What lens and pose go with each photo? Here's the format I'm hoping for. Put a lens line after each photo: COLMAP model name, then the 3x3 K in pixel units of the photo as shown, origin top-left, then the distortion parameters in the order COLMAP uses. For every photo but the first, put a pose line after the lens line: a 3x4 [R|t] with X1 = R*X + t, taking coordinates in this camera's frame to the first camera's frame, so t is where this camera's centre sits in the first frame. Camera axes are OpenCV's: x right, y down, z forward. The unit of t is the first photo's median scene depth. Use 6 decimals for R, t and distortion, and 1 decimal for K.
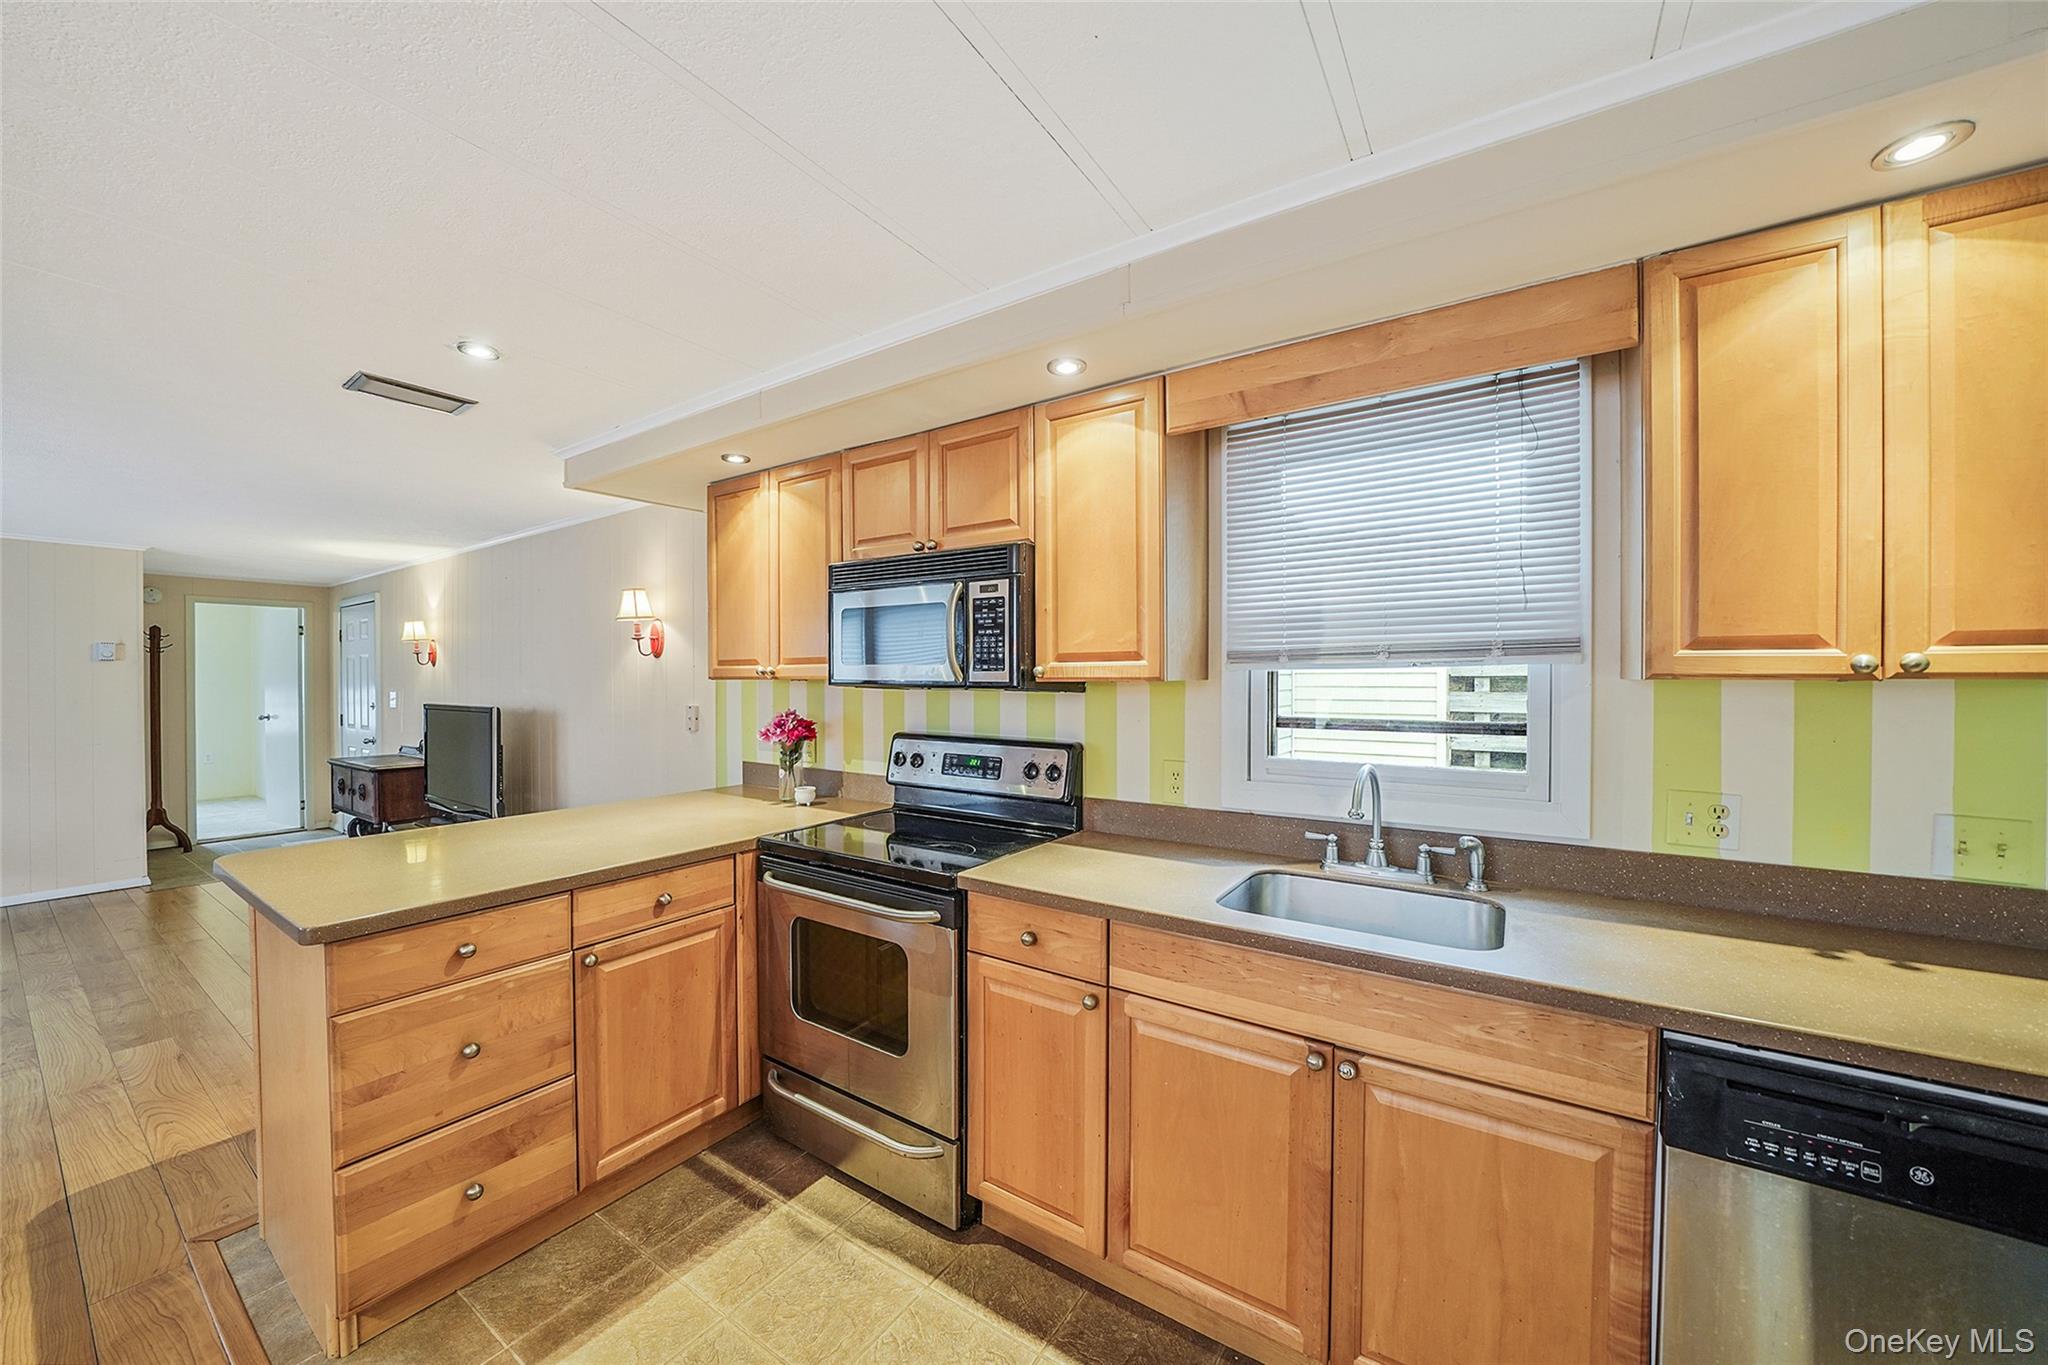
lens RADIAL K [[735.1, 0, 1013.3], [0, 735.1, 686.1], [0, 0, 1]] dist [-0.020543, 0.000227]
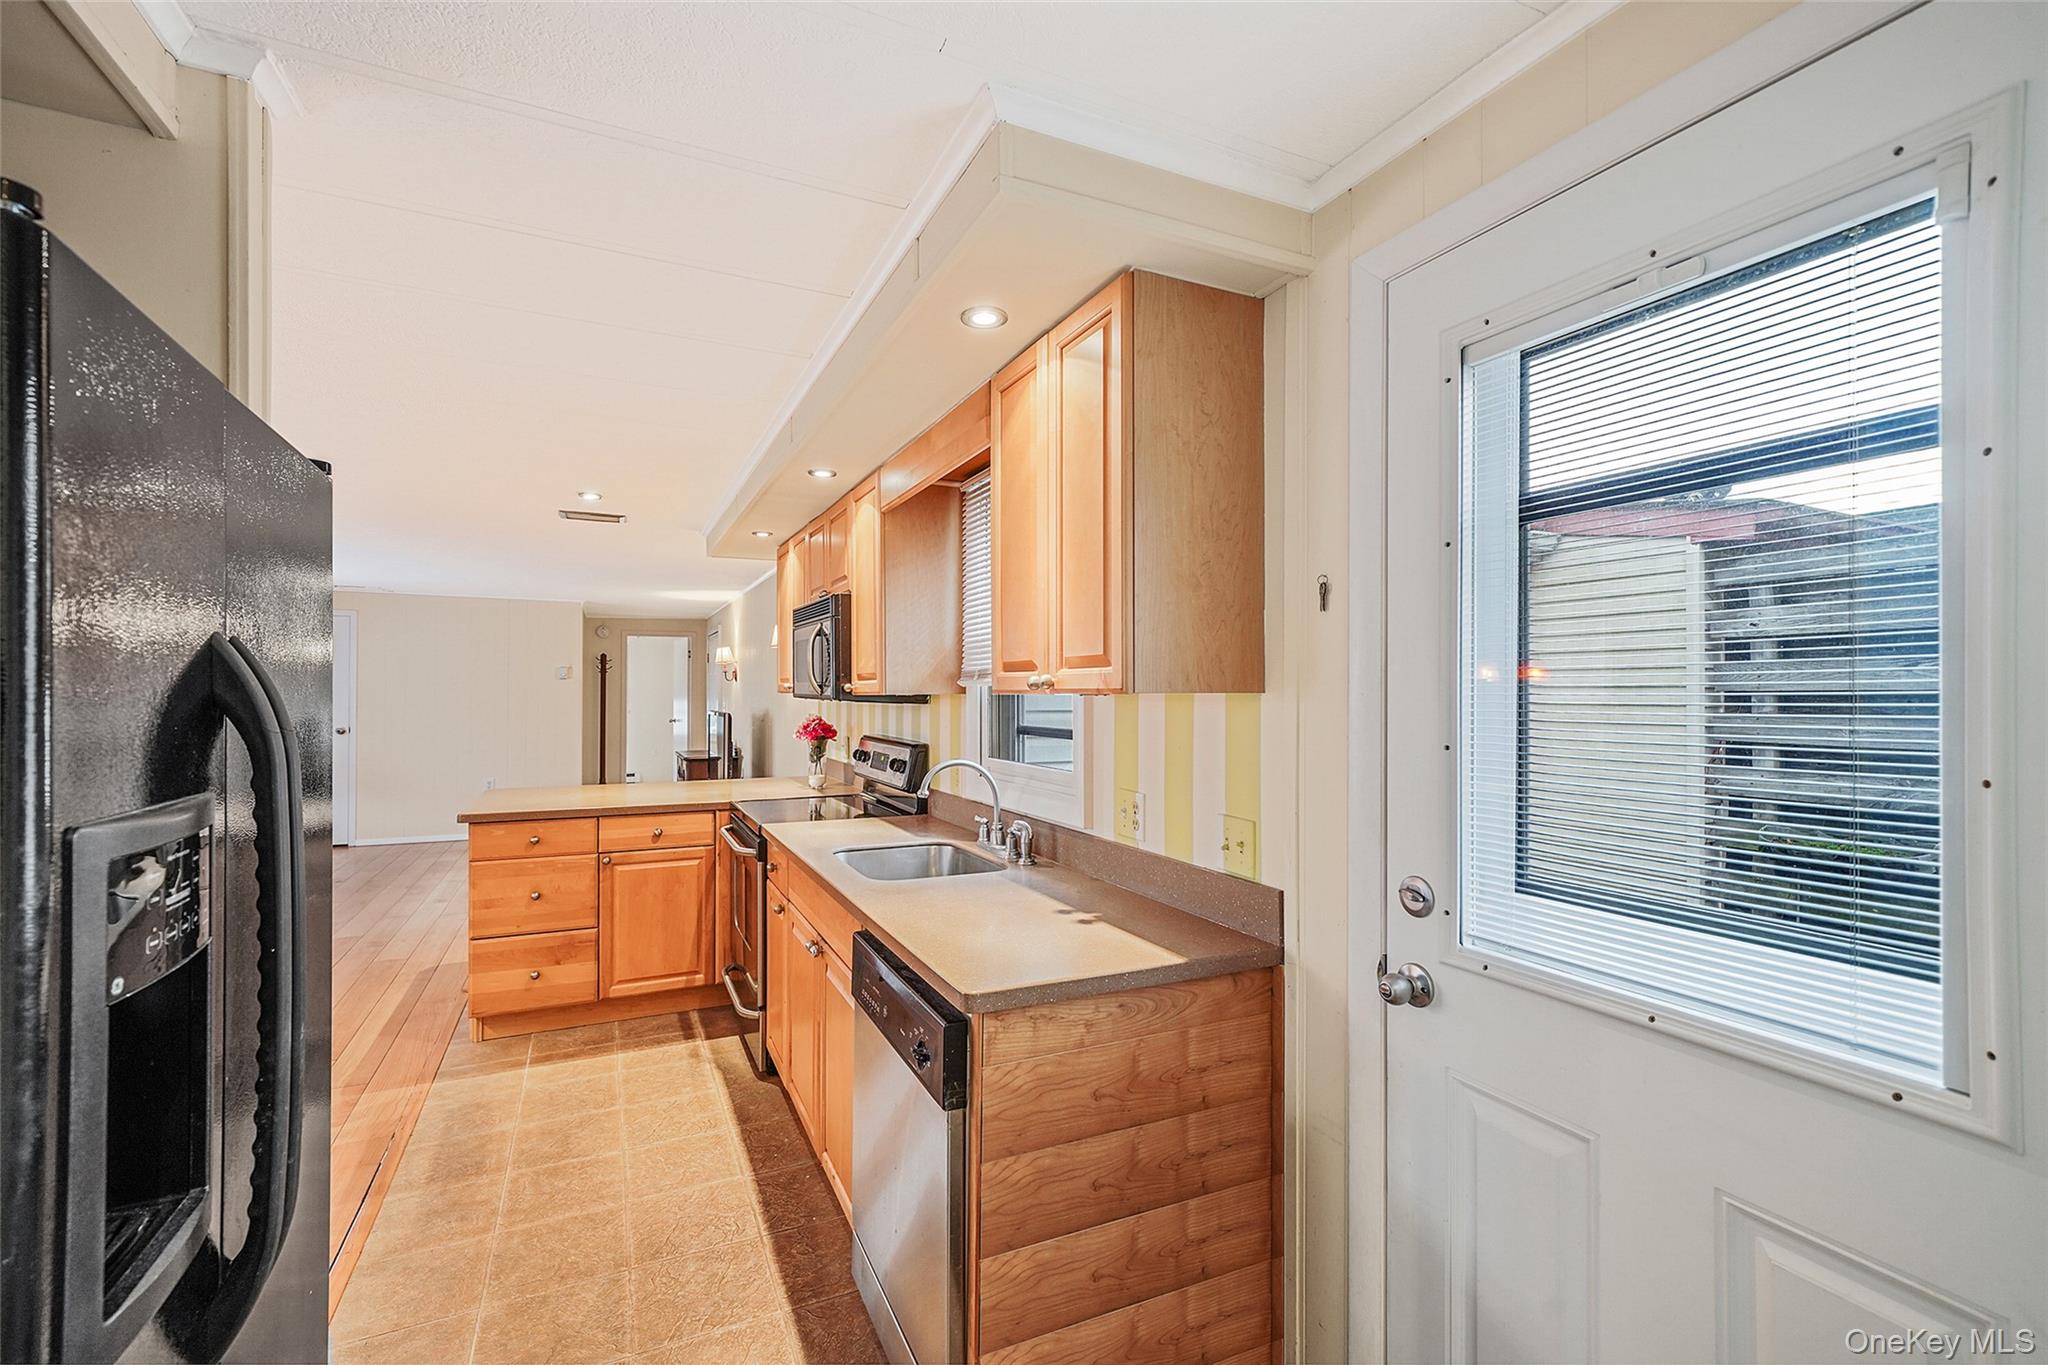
lens RADIAL K [[888.9, 0, 1017.7], [0, 888.9, 683.3], [0, 0, 1]] dist [0.001683, -0.000526]
pose [[0.857794, -0.005080, -0.513969, 1.136393], [-0.003999, 0.999855, -0.016556, -0.000887], [0.513979, 0.016257, 0.857649, -0.243785]]
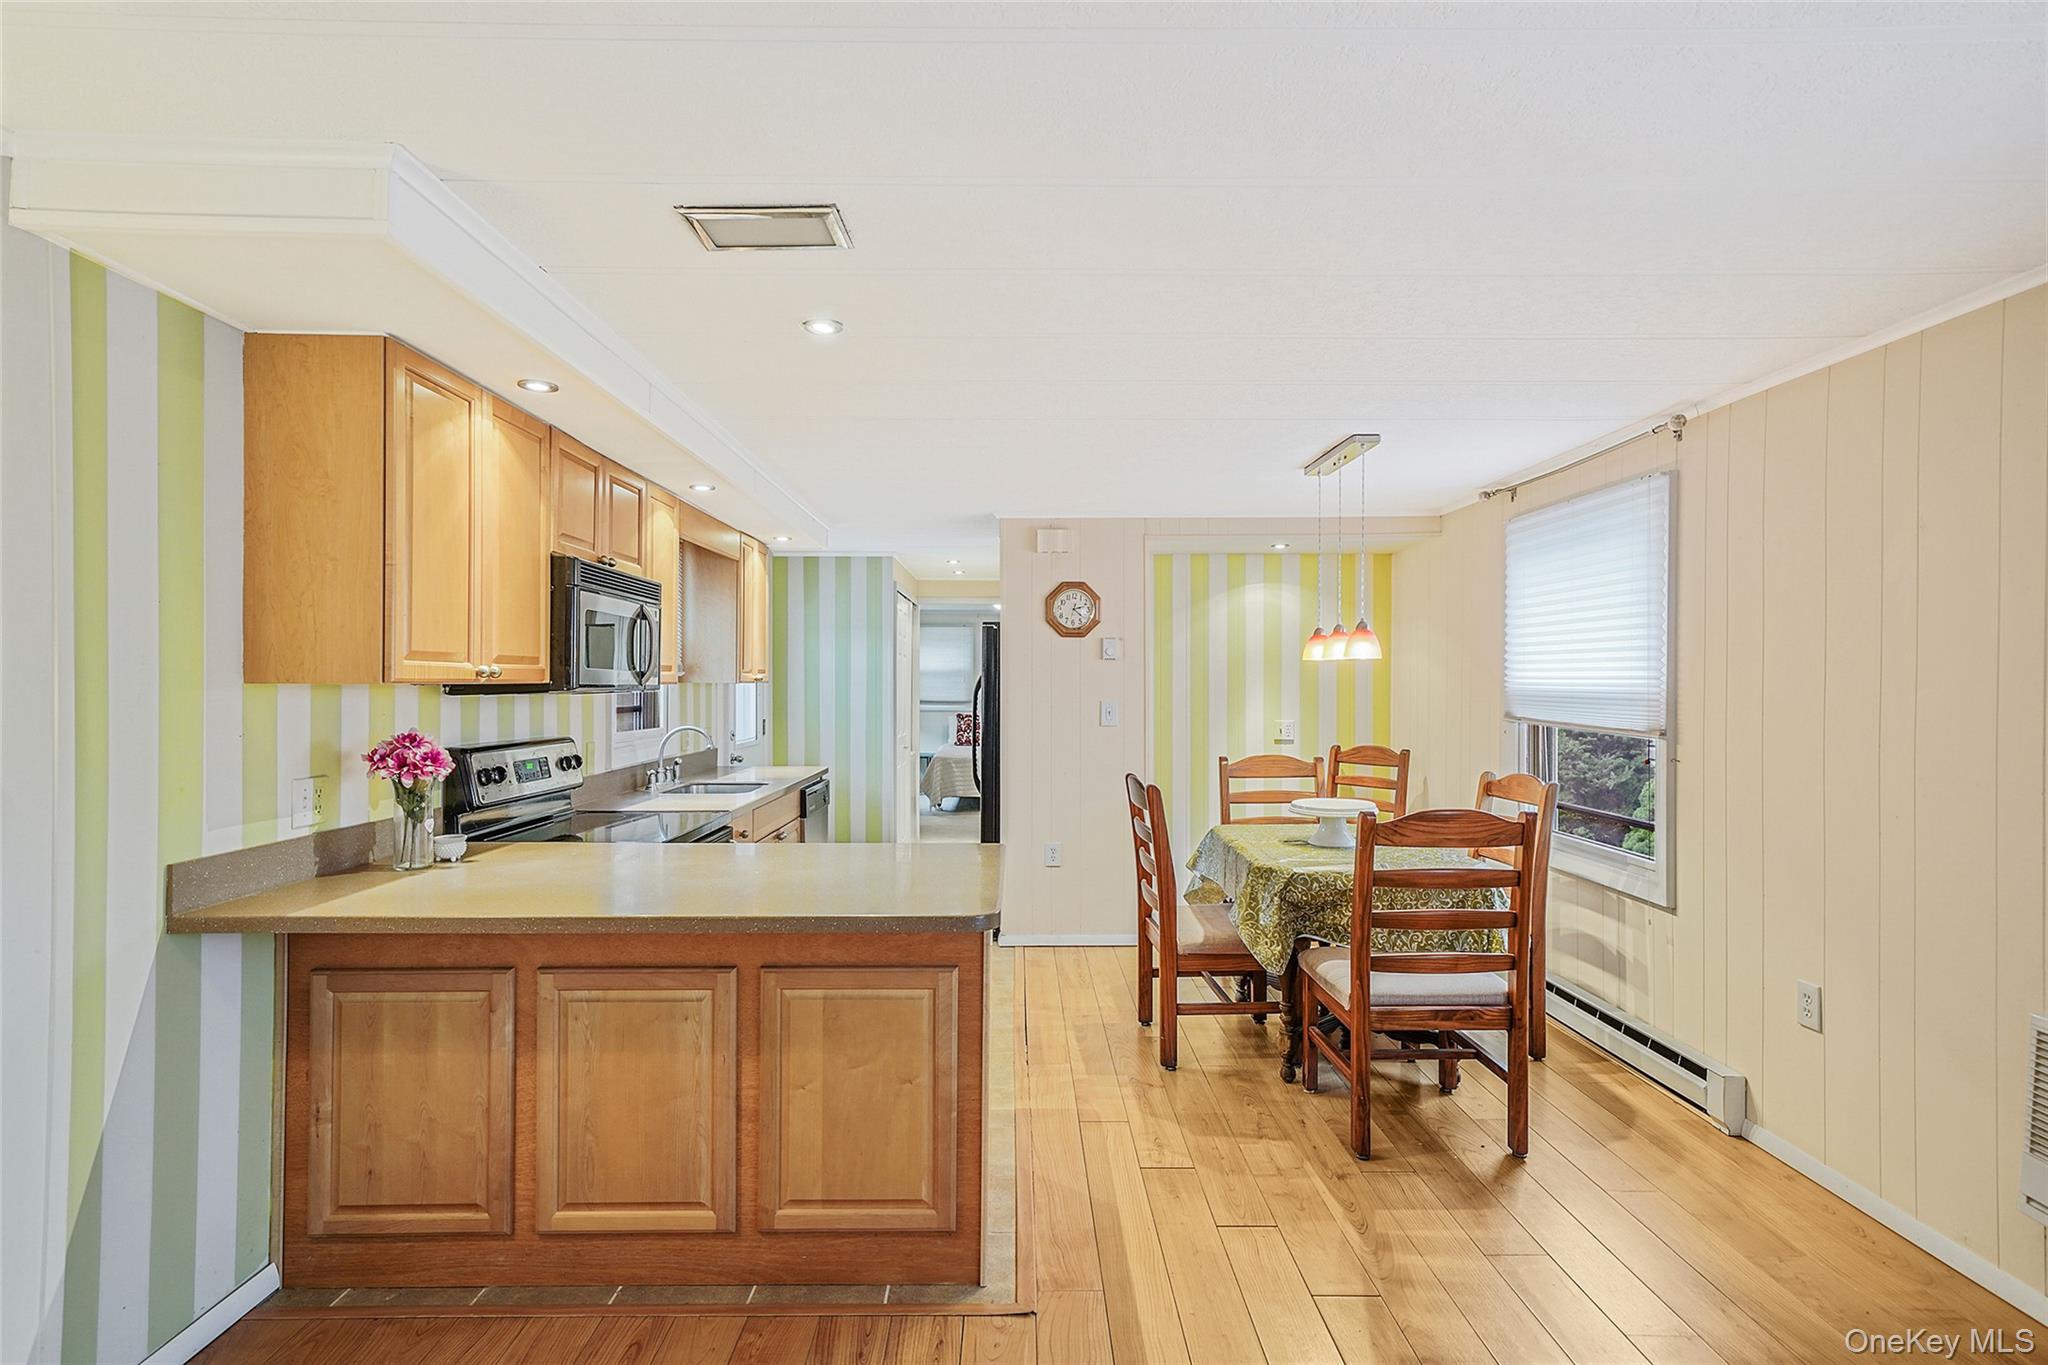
lens RADIAL K [[984.2, 0, 1022.4], [0, 984.2, 683.9], [0, 0, 1]] dist [0.009817, 0.000747]
pose [[-0.561326, -0.005148, 0.827578, -1.840281], [0.000112, 0.999980, 0.006297, -0.018722], [-0.827594, 0.003628, -0.561315, 1.435565]]
